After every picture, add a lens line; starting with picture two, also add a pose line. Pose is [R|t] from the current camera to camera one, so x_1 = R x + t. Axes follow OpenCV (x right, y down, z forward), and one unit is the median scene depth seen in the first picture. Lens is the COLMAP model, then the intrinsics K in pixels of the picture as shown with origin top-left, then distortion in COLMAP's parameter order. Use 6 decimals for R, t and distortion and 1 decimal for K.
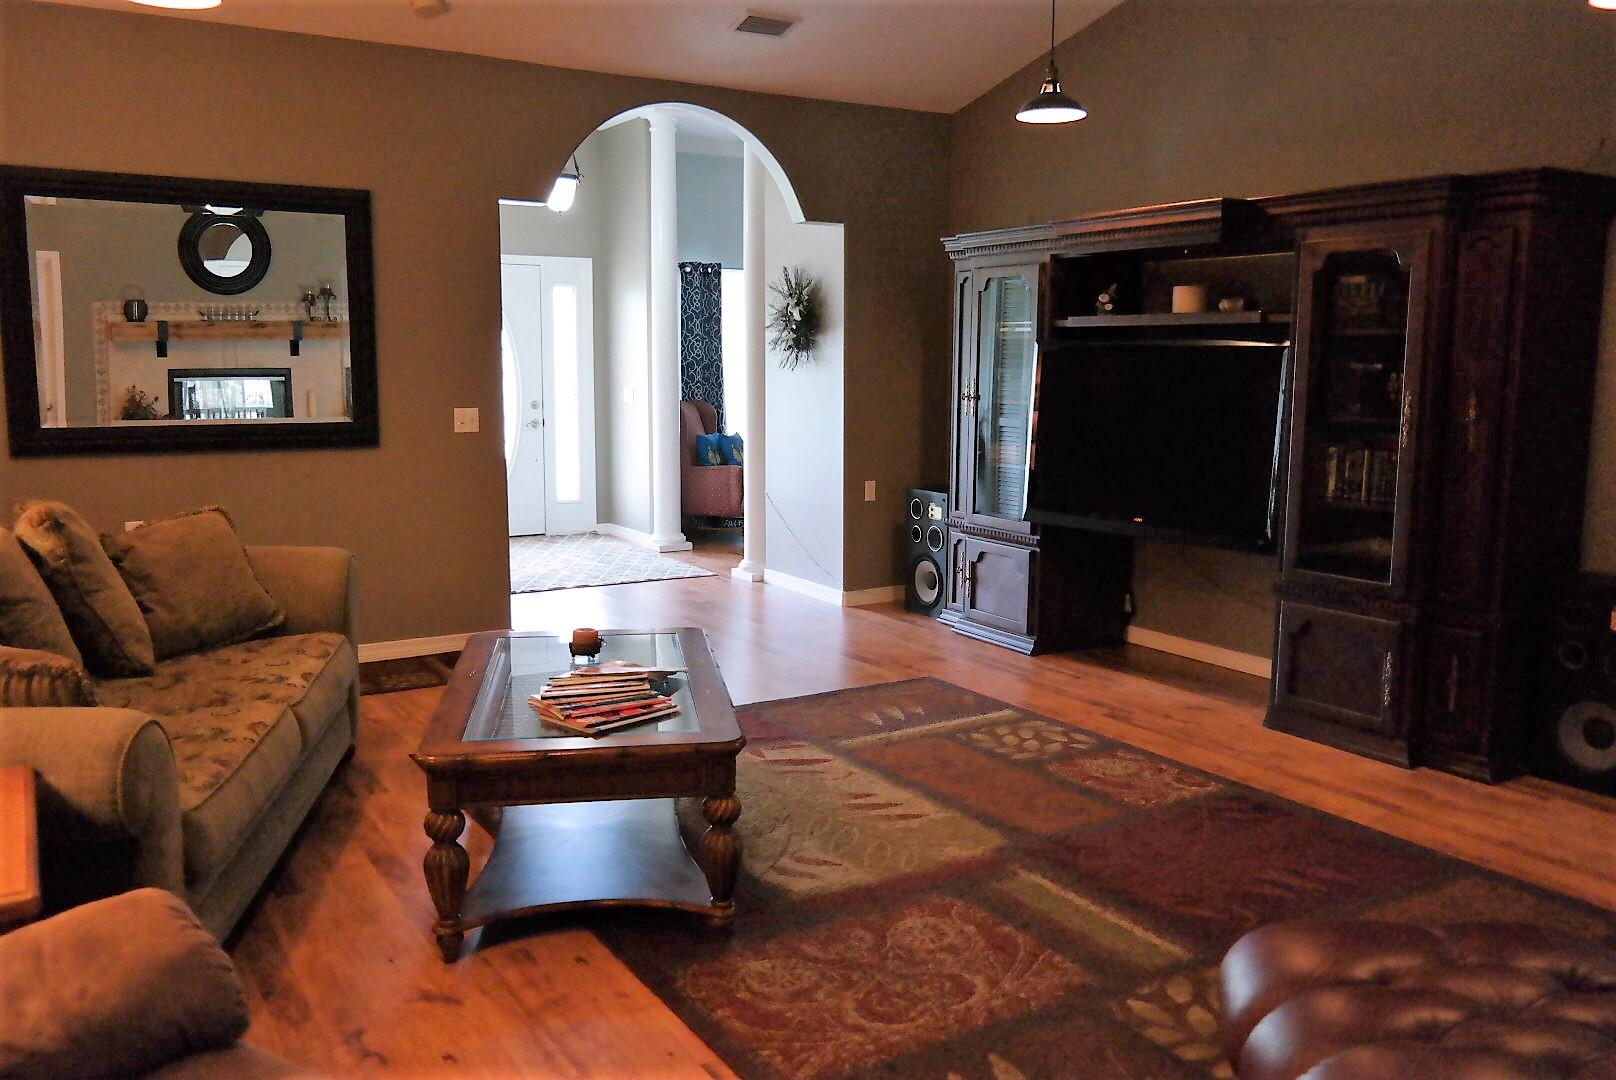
lens RADIAL K [[1298.0, 0, 807.7], [0, 1298.0, 536.6], [0, 0, 1]] dist [-0.002507, 0.003145]
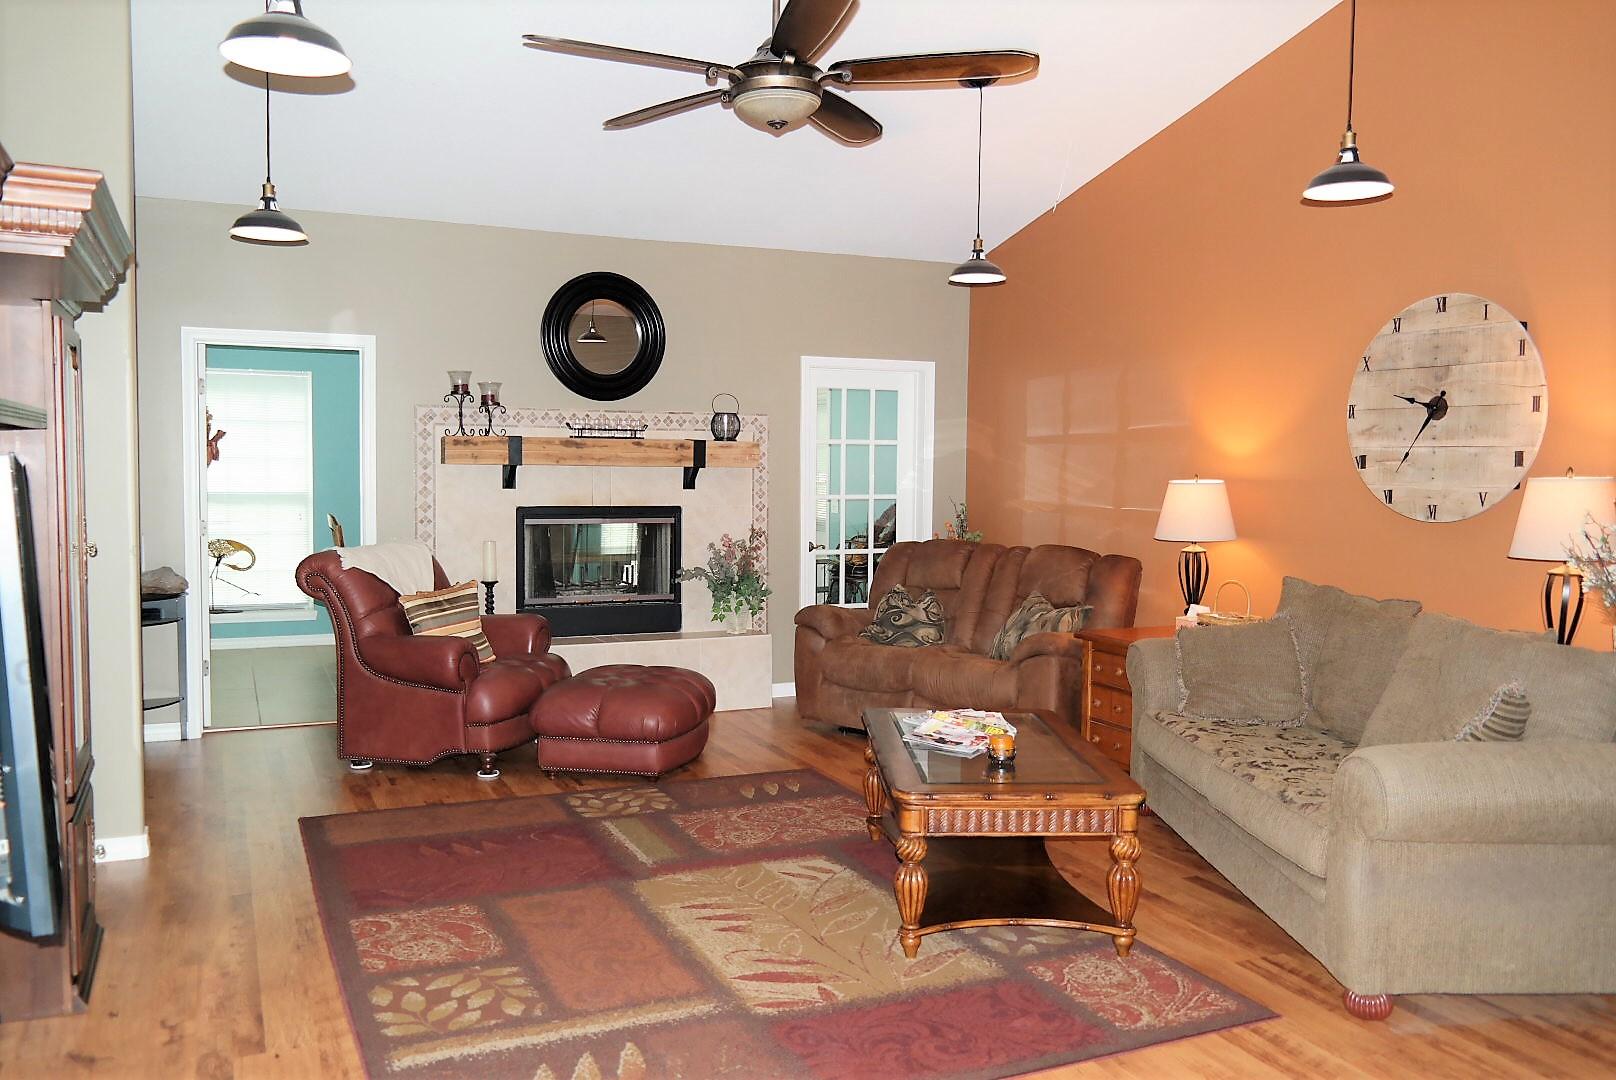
lens RADIAL K [[1298.0, 0, 807.7], [0, 1298.0, 536.6], [0, 0, 1]] dist [-0.002507, 0.003145]
pose [[-0.992367, -0.022851, 0.121188, -0.129376], [0.001458, 0.980440, 0.196811, -0.285916], [-0.123315, 0.195486, -0.972923, 1.910654]]
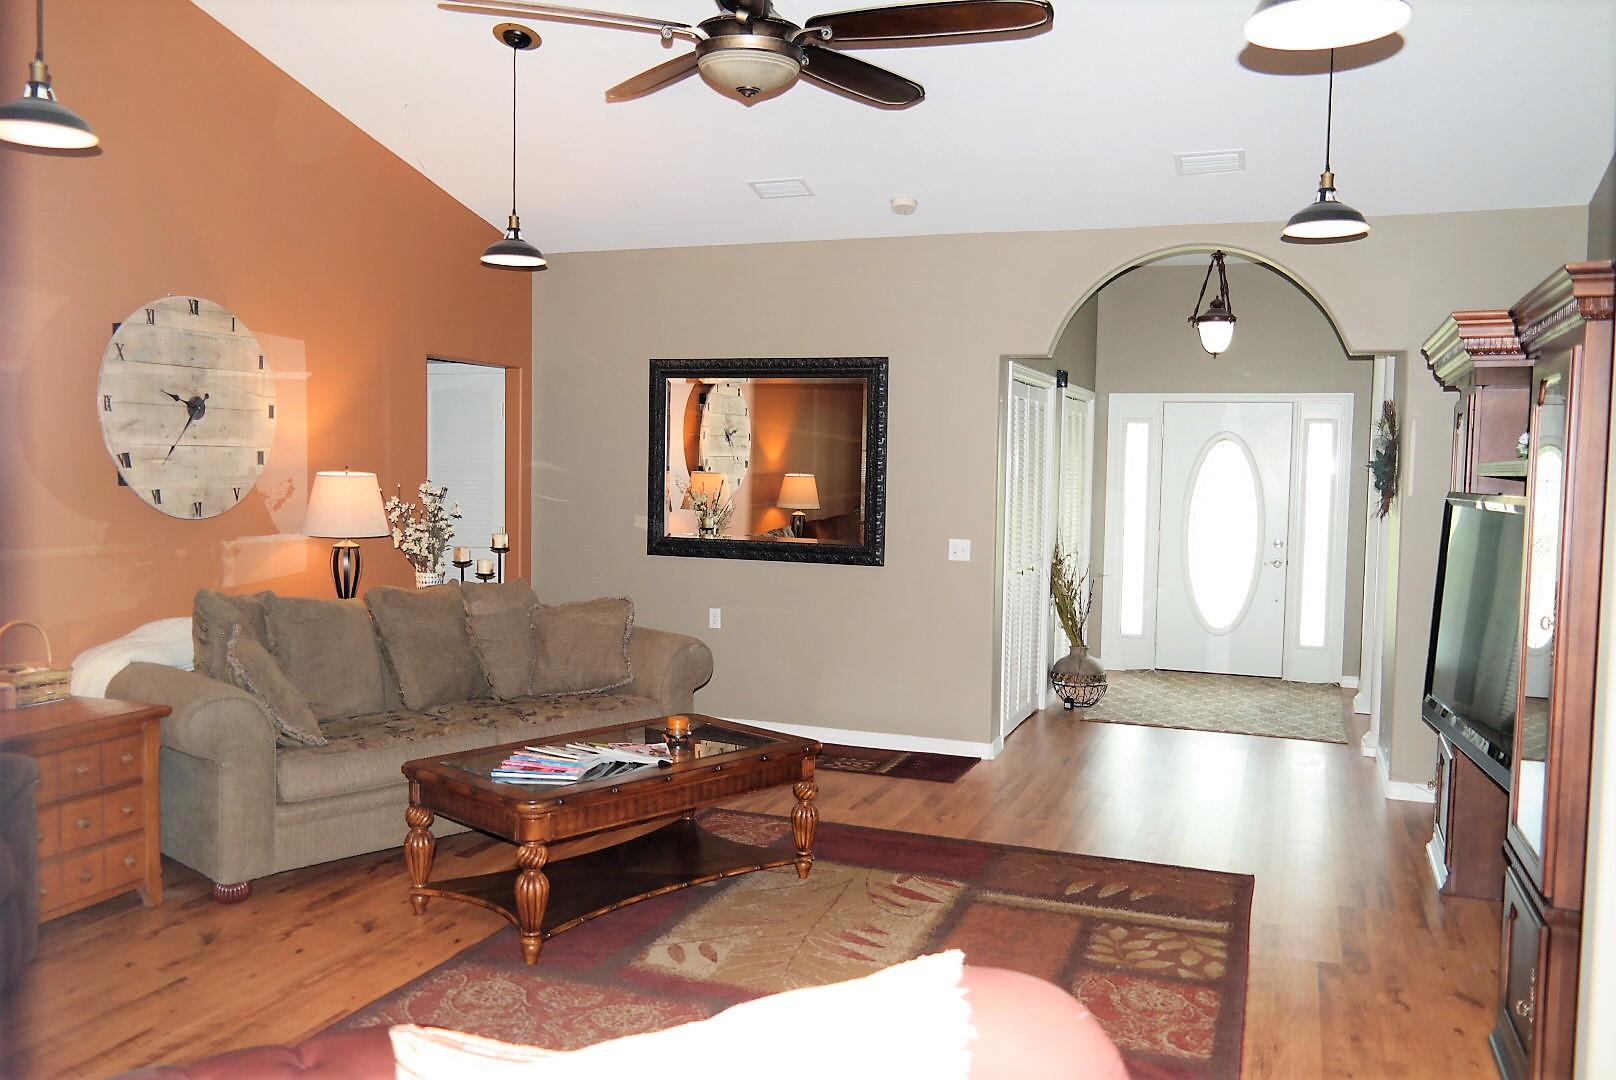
lens RADIAL K [[1298.0, 0, 807.7], [0, 1298.0, 536.6], [0, 0, 1]] dist [-0.002507, 0.003145]
pose [[0.611975, 0.050653, -0.789253, 0.809726], [-0.126116, 0.991427, -0.034161, -0.067180], [0.780757, 0.120443, 0.613117, 0.299902]]
